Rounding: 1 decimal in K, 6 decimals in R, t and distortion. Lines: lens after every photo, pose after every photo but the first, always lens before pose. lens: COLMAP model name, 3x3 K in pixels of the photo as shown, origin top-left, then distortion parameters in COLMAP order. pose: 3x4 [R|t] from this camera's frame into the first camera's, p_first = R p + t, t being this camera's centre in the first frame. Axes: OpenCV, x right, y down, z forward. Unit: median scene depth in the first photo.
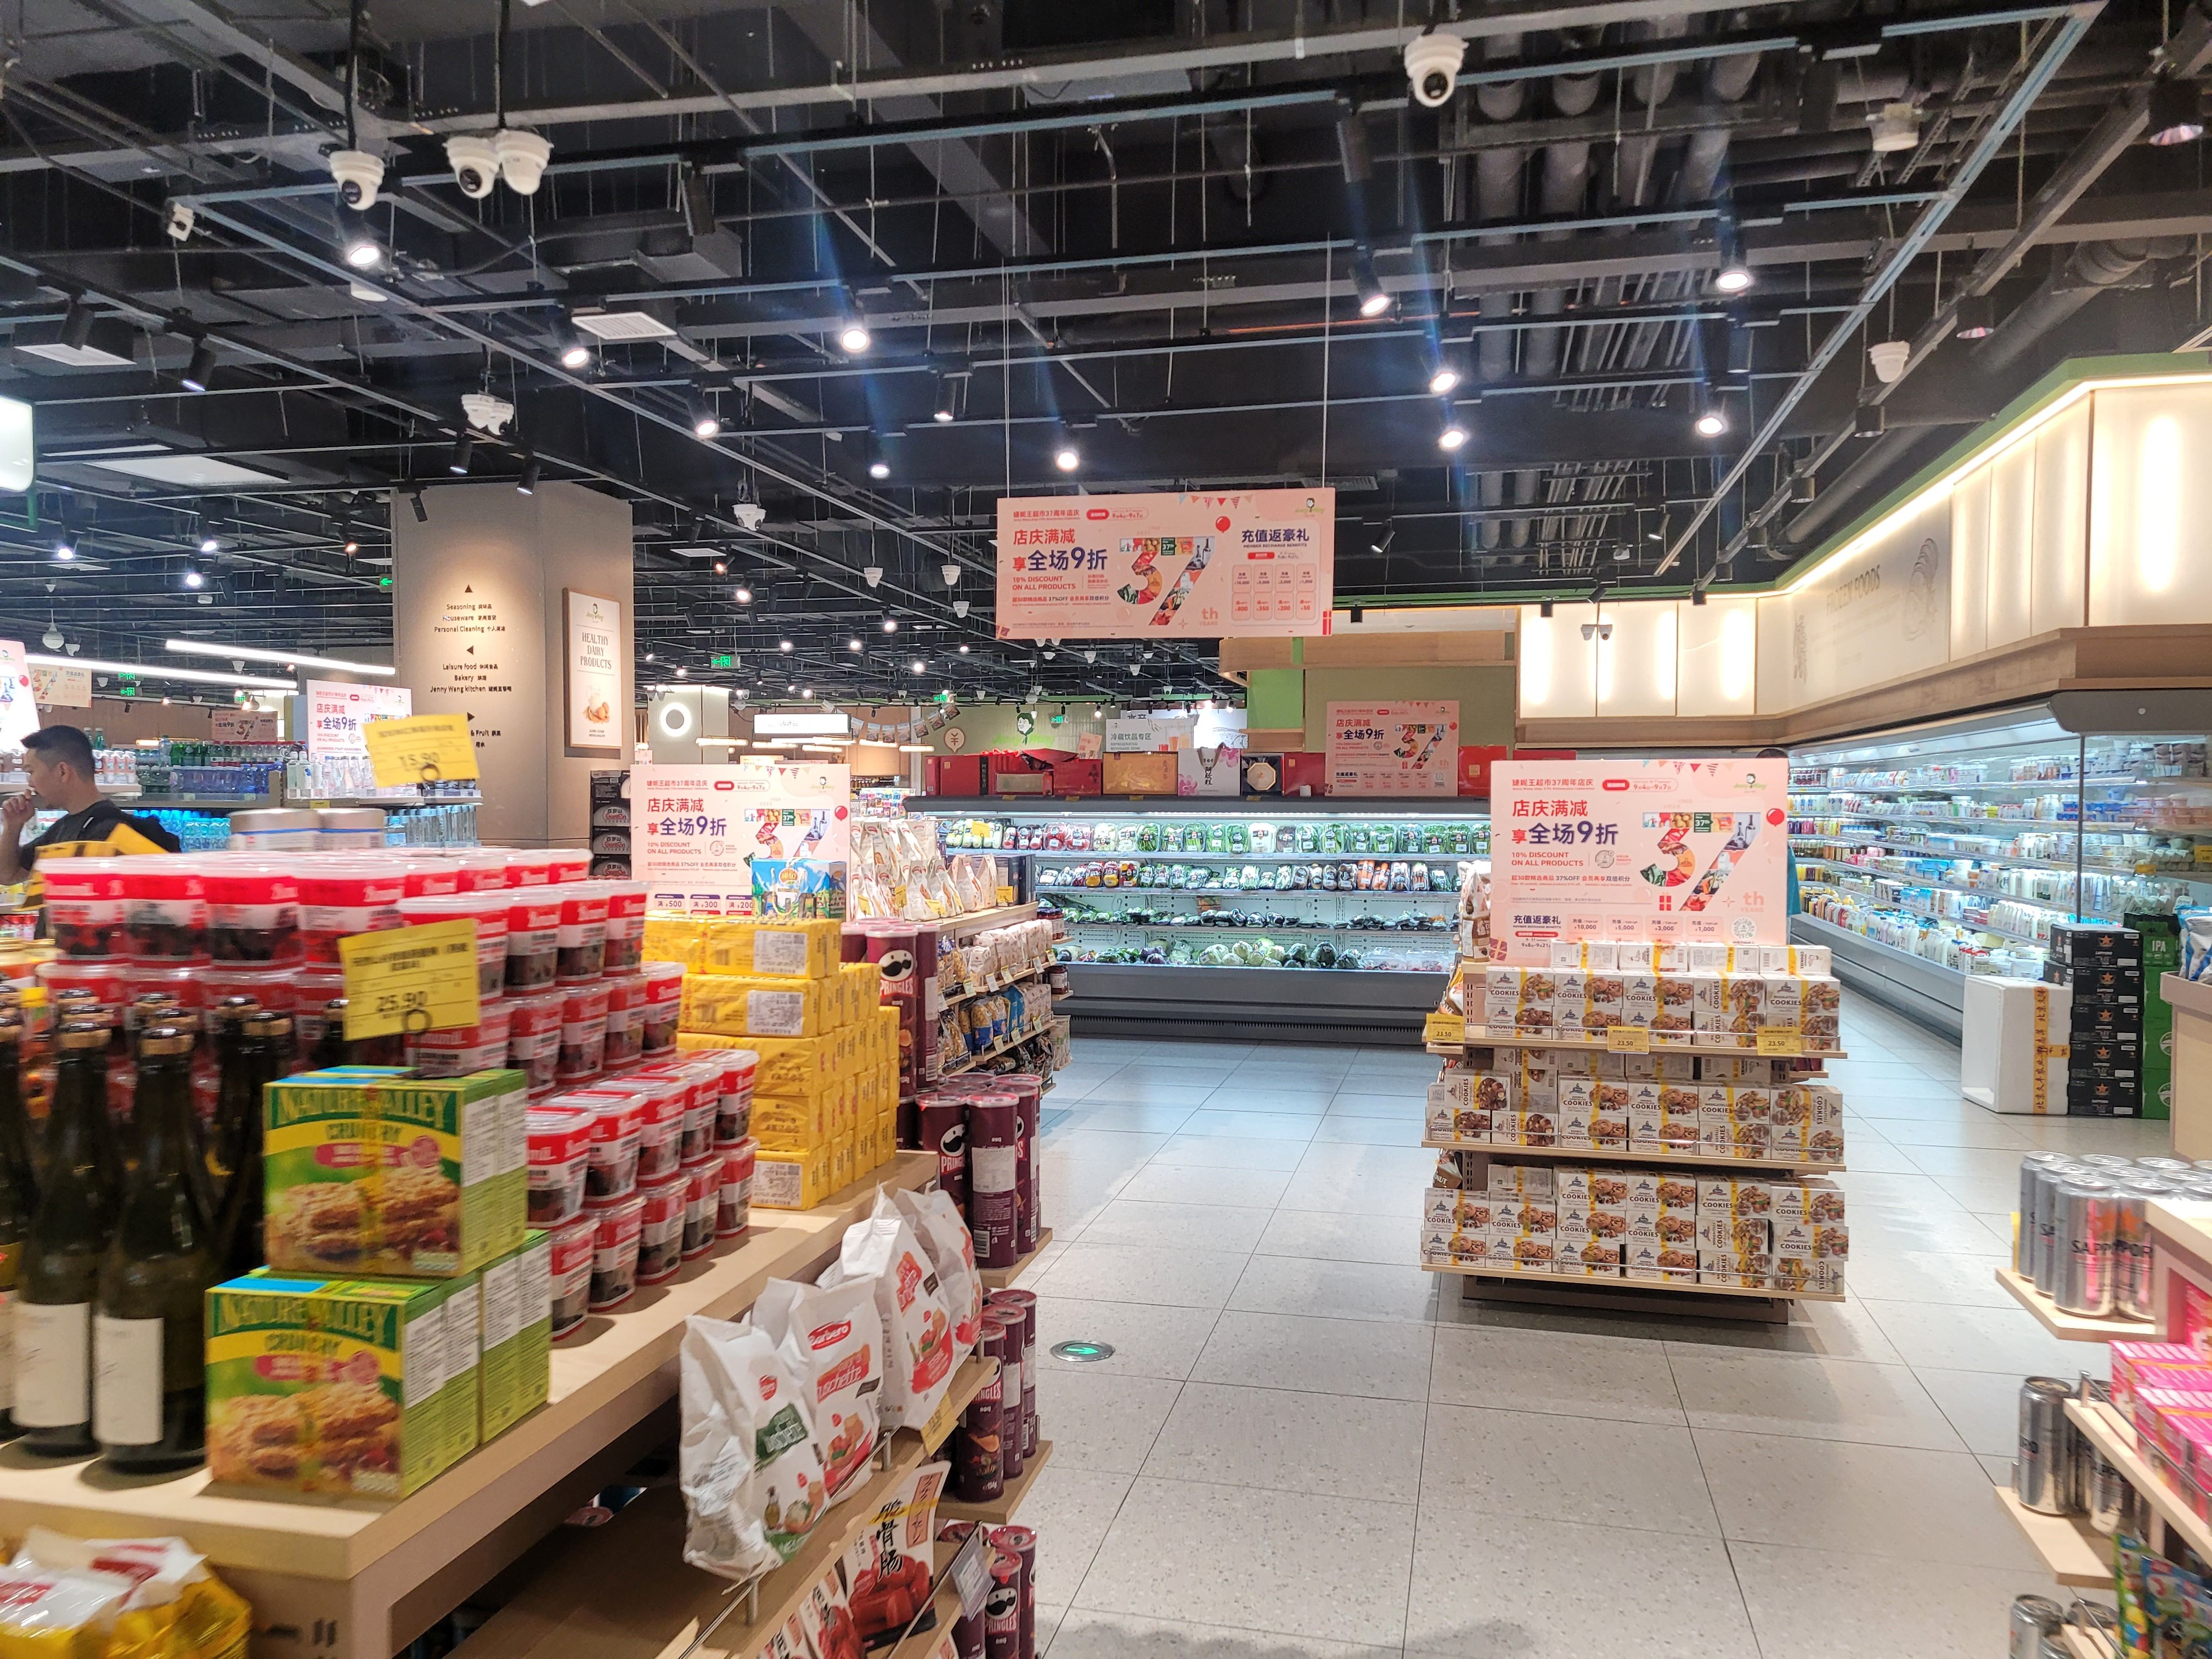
lens RADIAL K [[1606.2, 0, 1106.0], [0, 1606.2, 829.5], [0, 0, 1]] dist [0.051358, -0.001317]
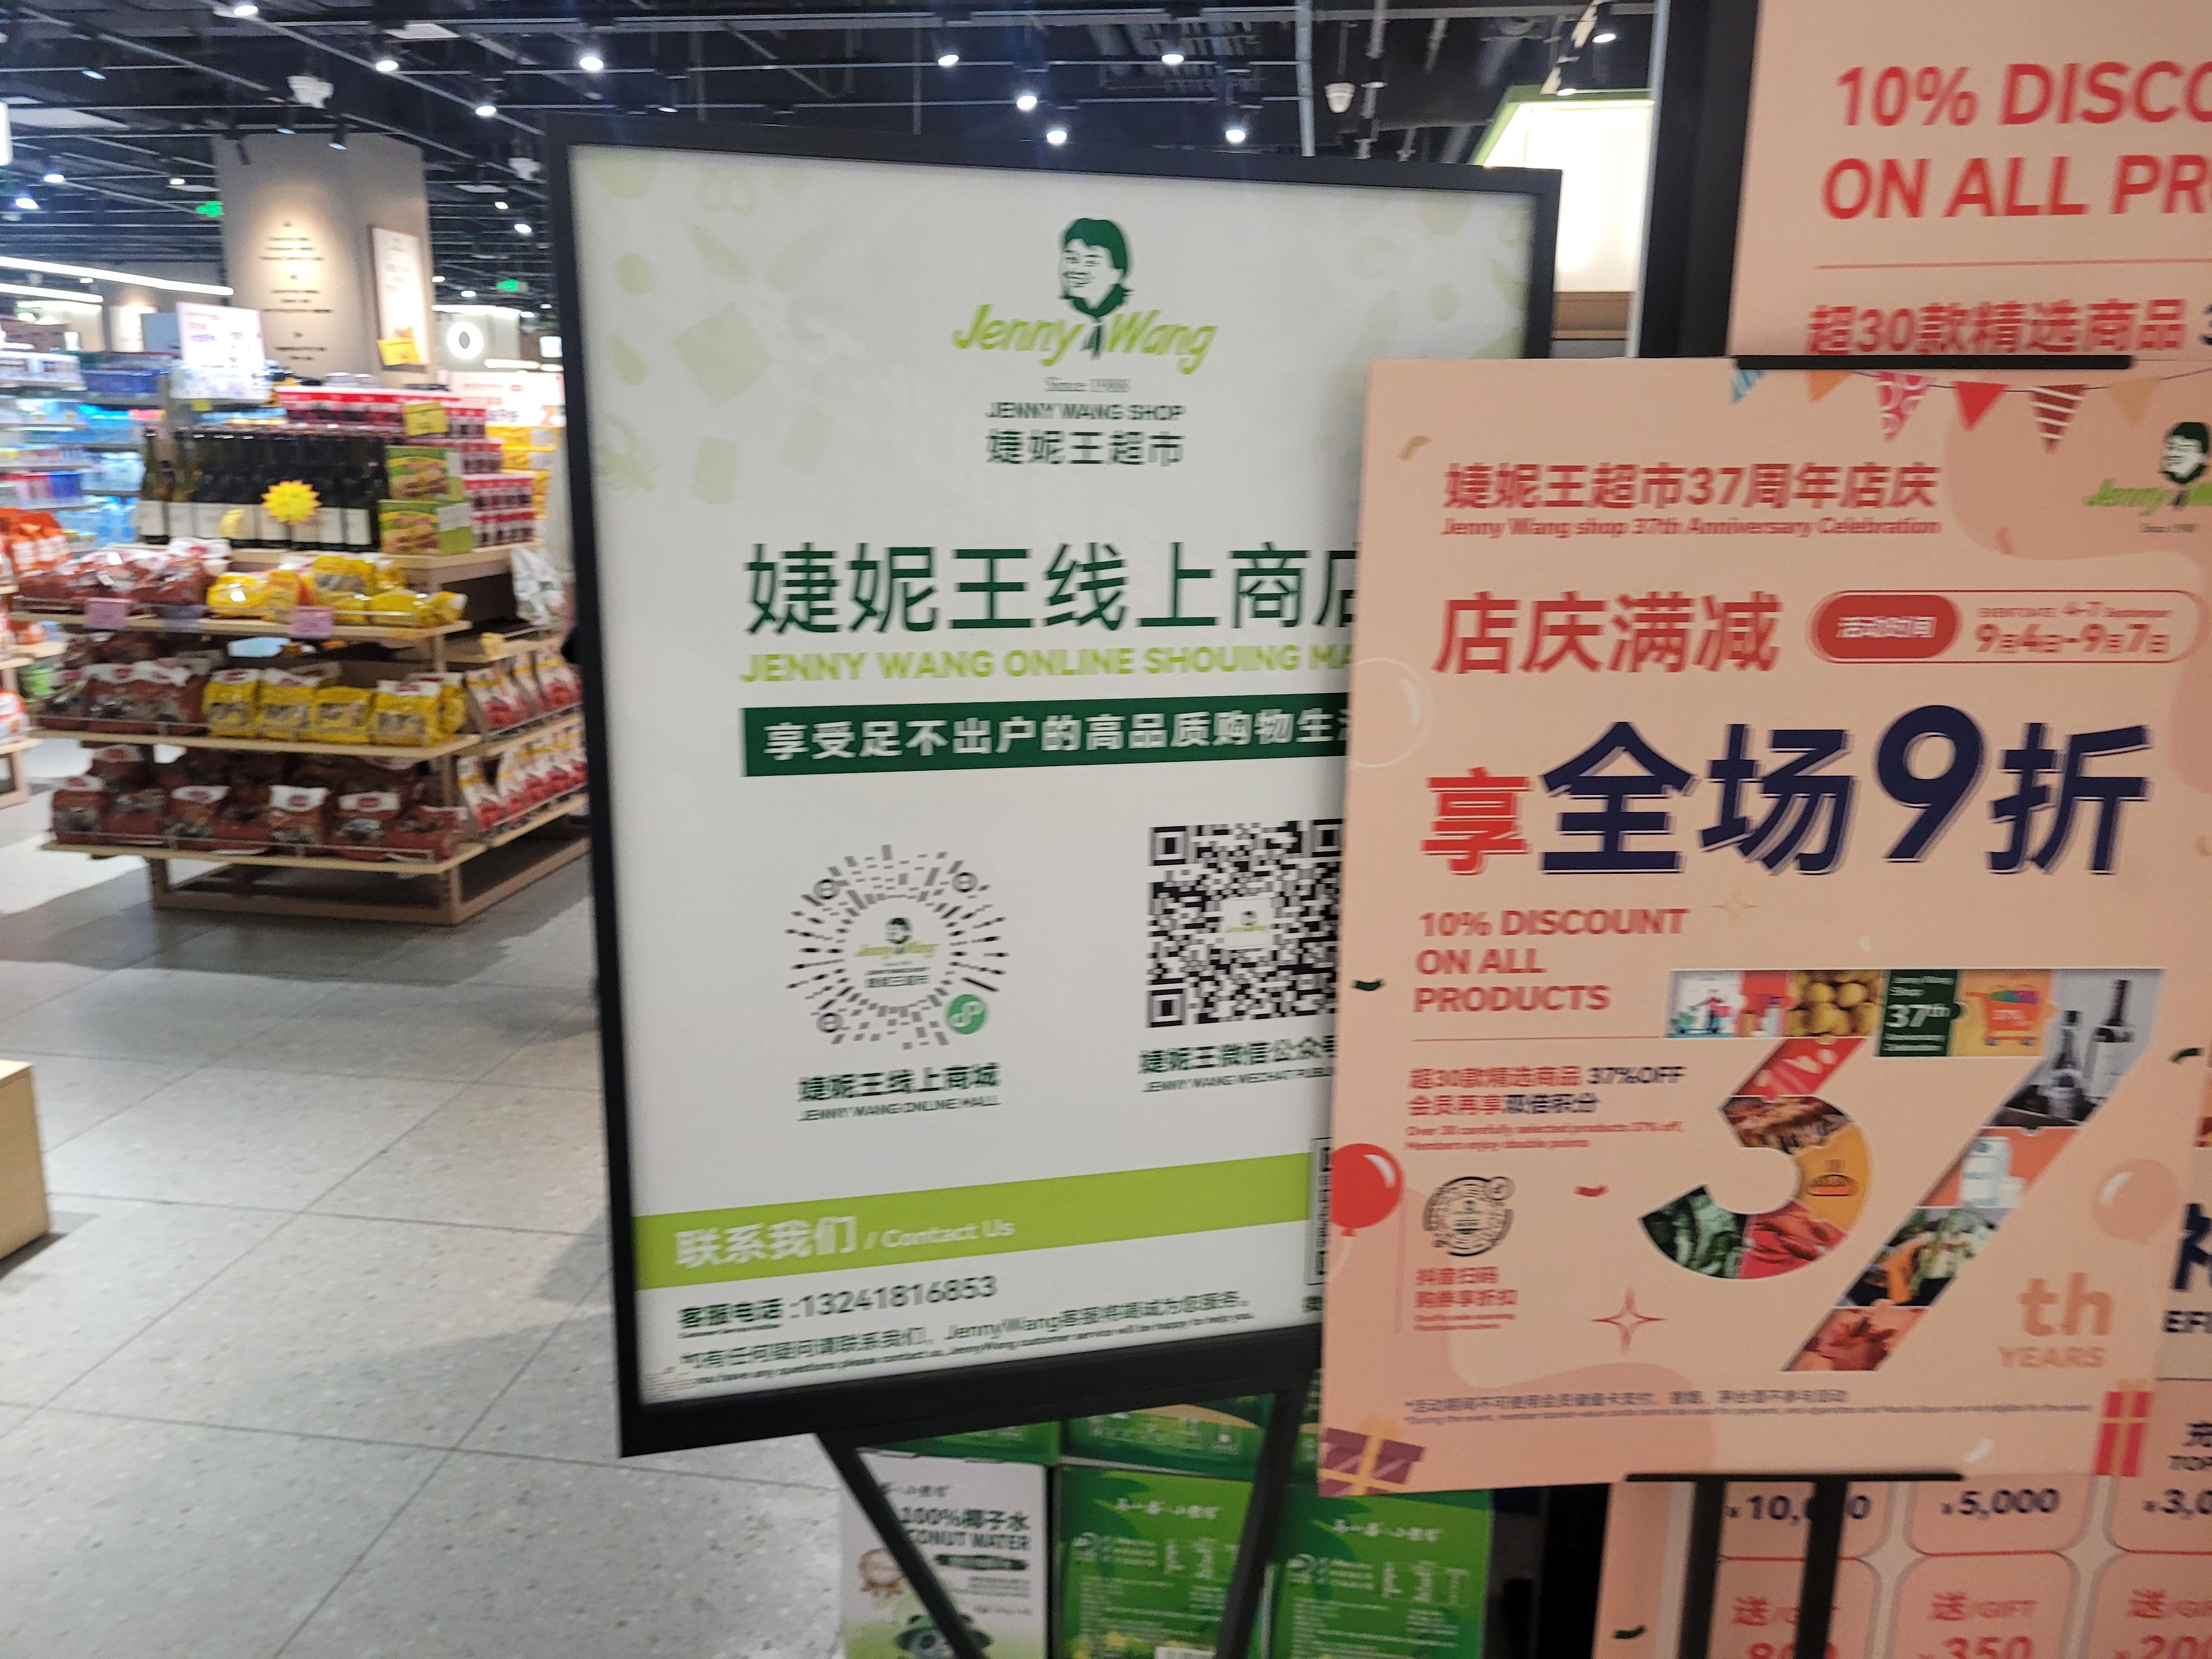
lens RADIAL K [[1664.3, 0, 1106.0], [0, 1664.3, 829.5], [0, 0, 1]] dist [0.007965, 0.002994]
pose [[0.995152, -0.008489, 0.097982, 0.104050], [-0.012261, 0.977787, 0.209244, 0.029879], [-0.097582, -0.209431, 0.972942, -0.439596]]
